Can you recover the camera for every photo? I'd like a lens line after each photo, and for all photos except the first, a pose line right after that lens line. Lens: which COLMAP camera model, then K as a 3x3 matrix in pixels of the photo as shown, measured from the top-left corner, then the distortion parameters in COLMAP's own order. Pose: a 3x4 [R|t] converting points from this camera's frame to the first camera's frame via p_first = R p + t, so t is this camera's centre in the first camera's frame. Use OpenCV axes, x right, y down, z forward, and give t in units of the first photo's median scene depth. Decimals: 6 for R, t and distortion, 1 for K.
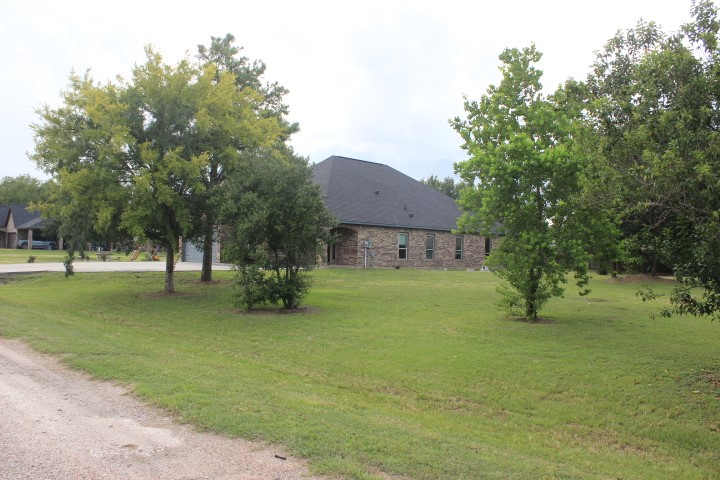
lens RADIAL K [[586.6, 0, 360.0], [0, 586.6, 240.0], [0, 0, 1]] dist [-0.115208, 0.003354]
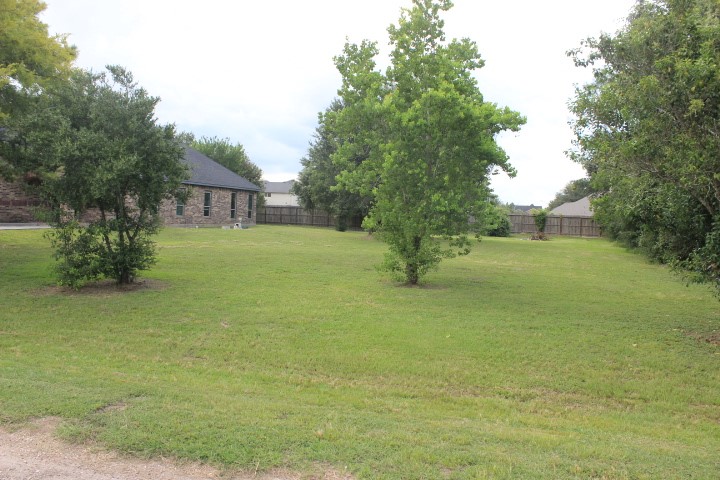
lens RADIAL K [[586.6, 0, 360.0], [0, 586.6, 240.0], [0, 0, 1]] dist [-0.115208, 0.003354]
pose [[0.862741, -0.017172, 0.505355, -0.237824], [-0.022337, 0.997153, 0.072017, -0.002468], [-0.505153, -0.073420, 0.859901, 0.194866]]
